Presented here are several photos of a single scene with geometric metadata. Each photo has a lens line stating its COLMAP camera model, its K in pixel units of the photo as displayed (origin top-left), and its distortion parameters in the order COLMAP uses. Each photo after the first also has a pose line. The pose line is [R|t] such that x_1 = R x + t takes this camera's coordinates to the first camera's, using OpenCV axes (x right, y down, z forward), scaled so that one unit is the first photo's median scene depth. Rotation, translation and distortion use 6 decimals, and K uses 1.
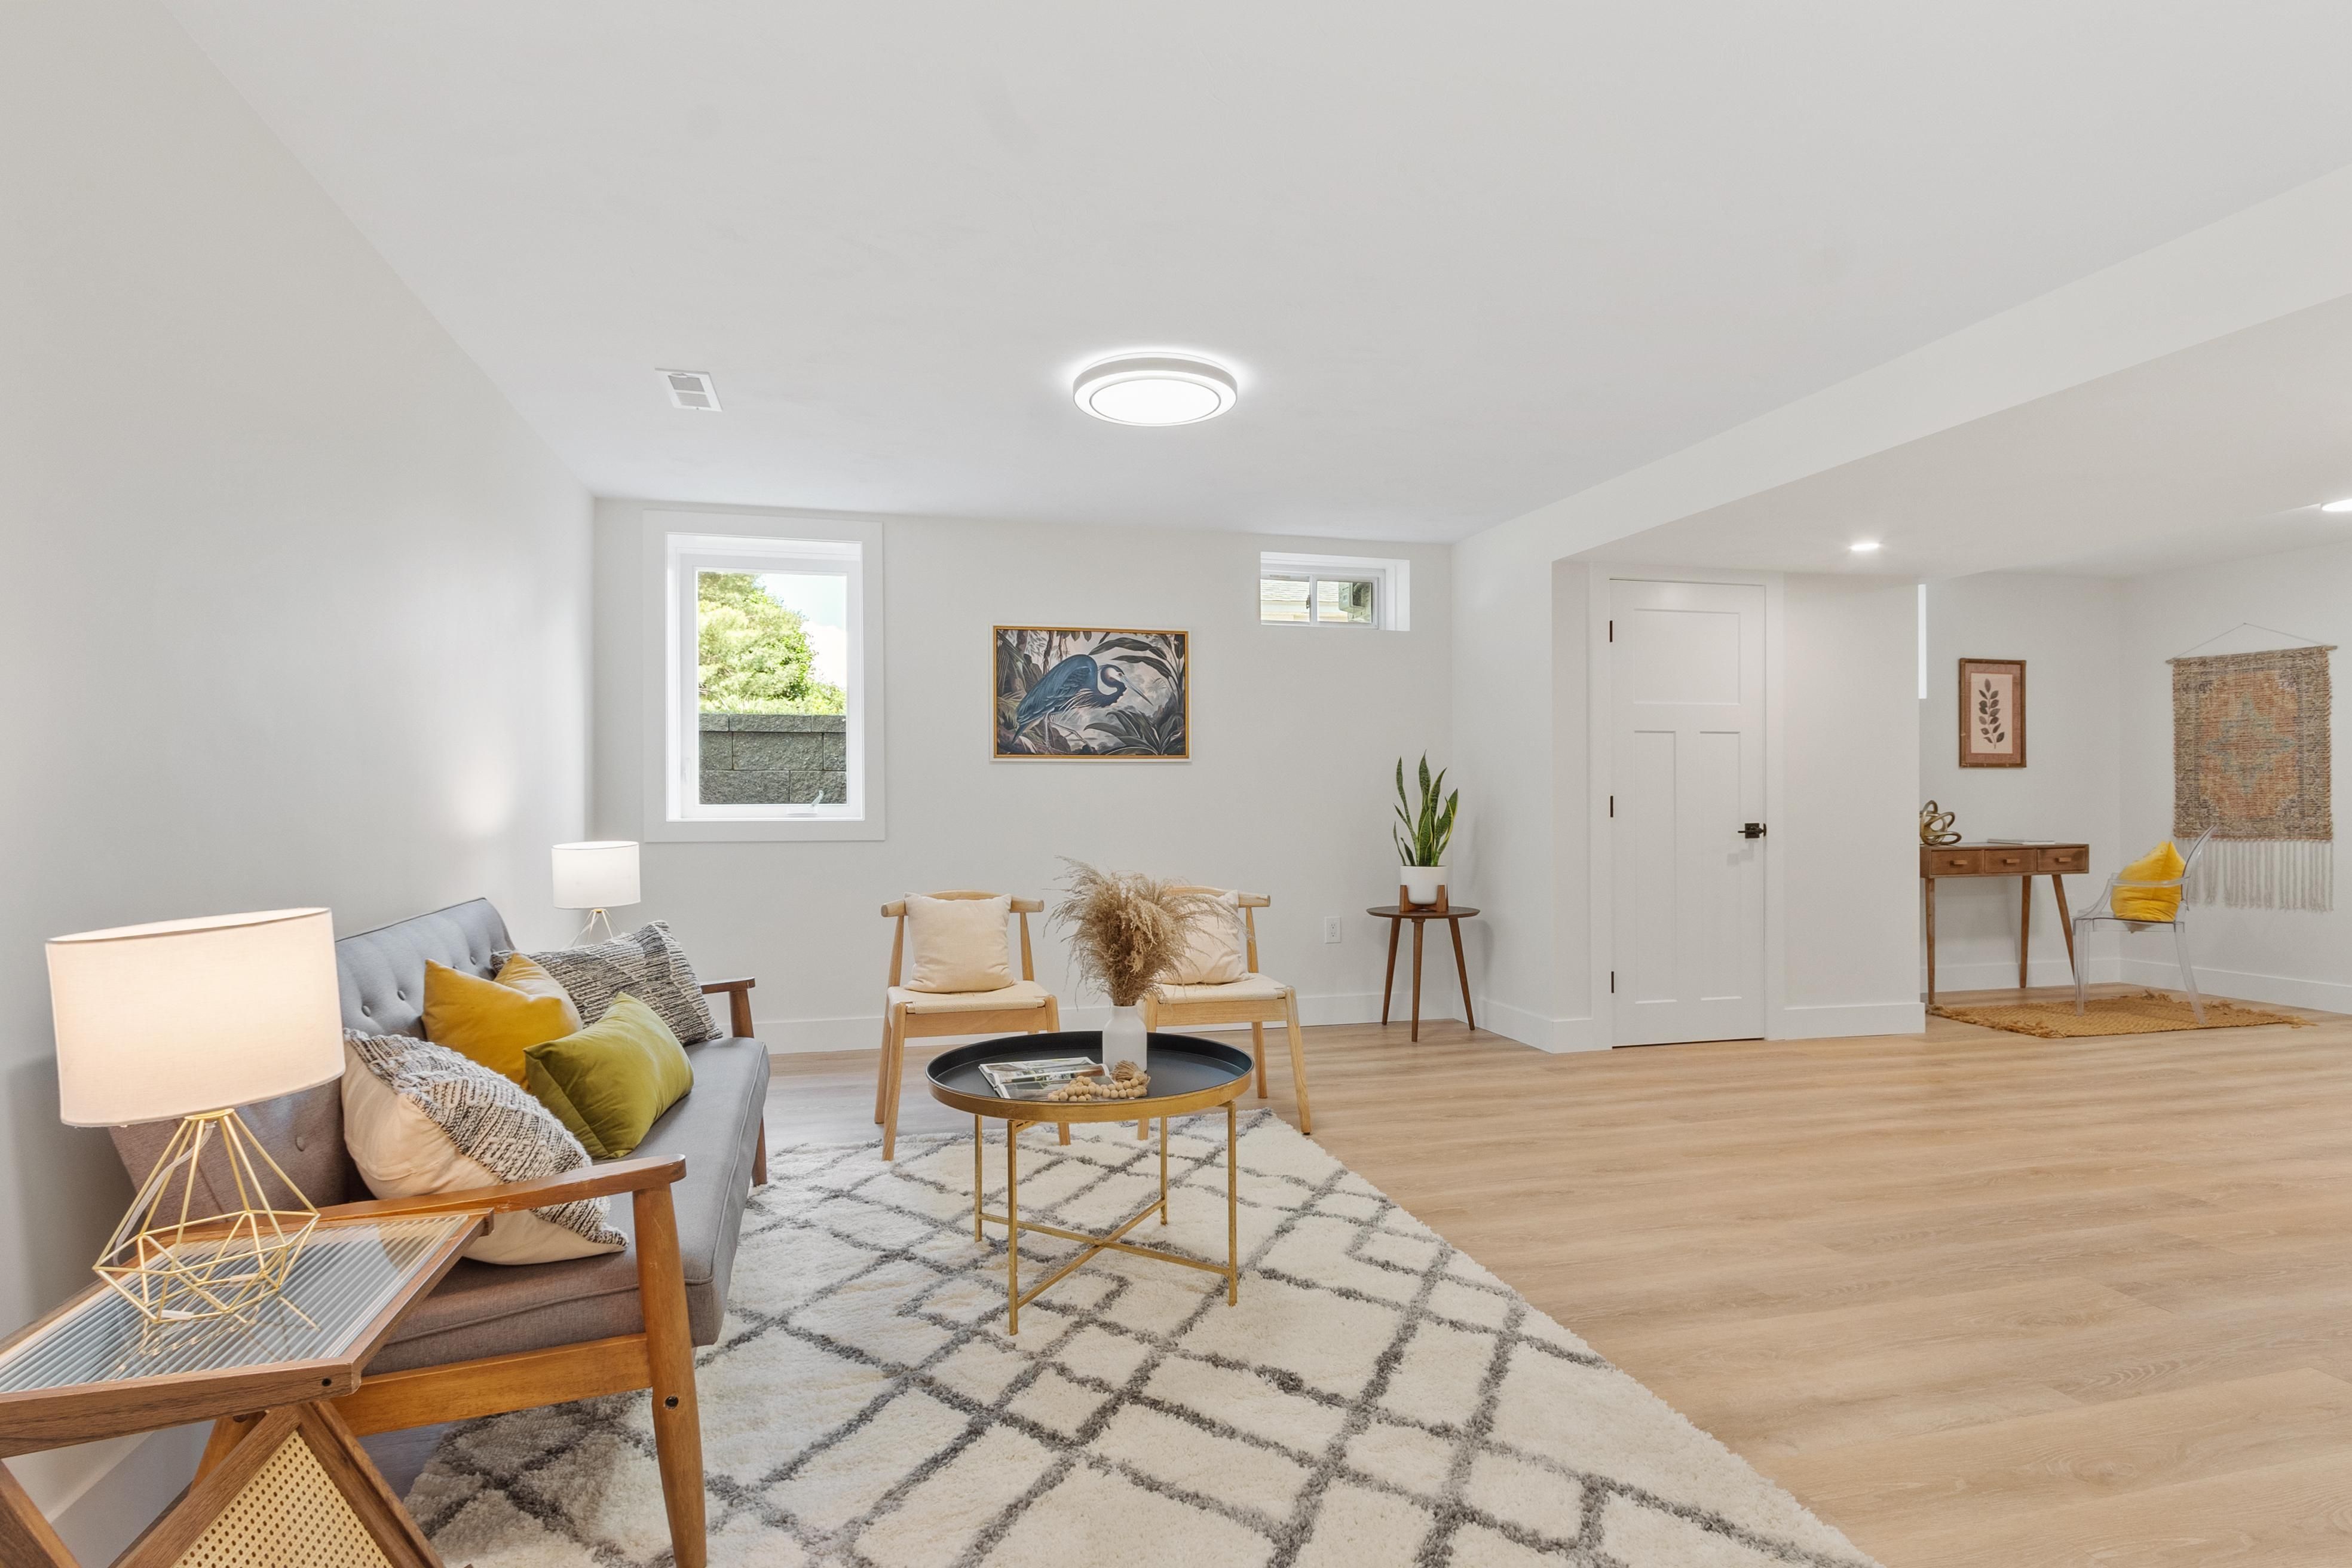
lens RADIAL K [[1215.9, 0, 1176.0], [0, 1215.9, 784.0], [0, 0, 1]] dist [-0.002106, -0.000174]
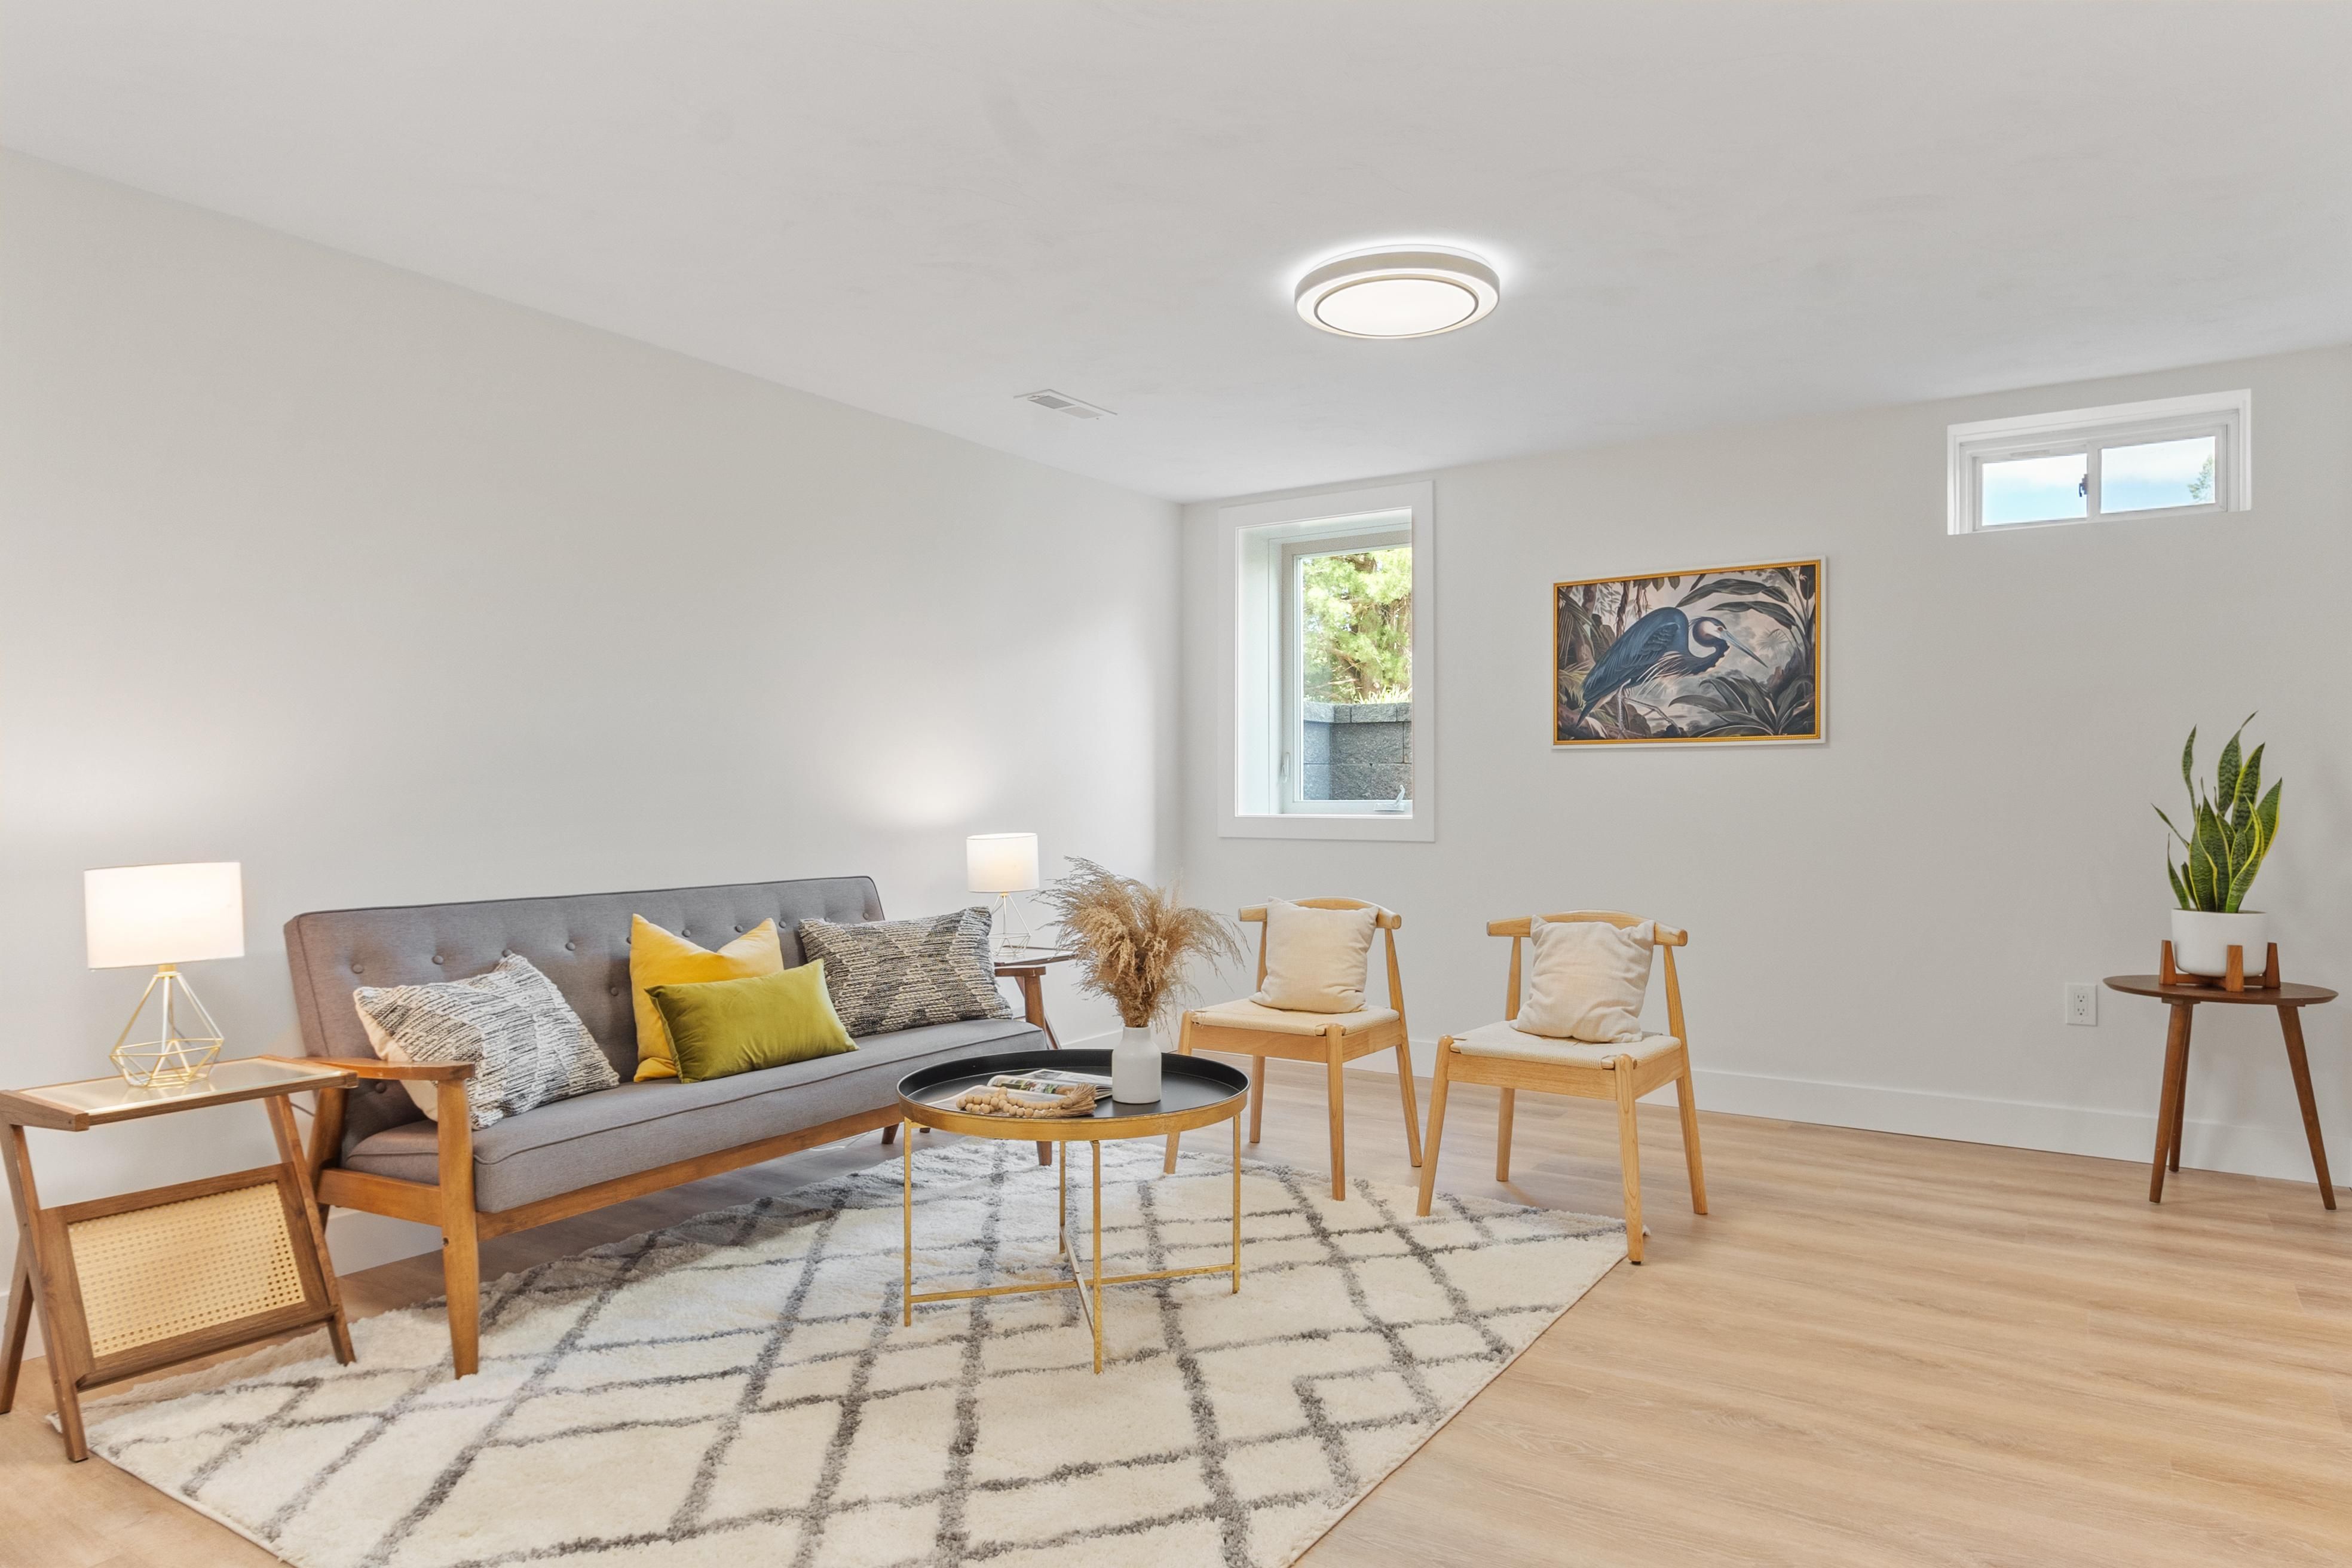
lens RADIAL K [[1431.3, 0, 1176.0], [0, 1431.3, 784.0], [0, 0, 1]] dist [0.004305, 0.000915]
pose [[0.662777, -0.002099, -0.748814, 0.397181], [0.007174, 0.999968, 0.003547, -0.000269], [0.748782, -0.007723, 0.662771, 0.166919]]
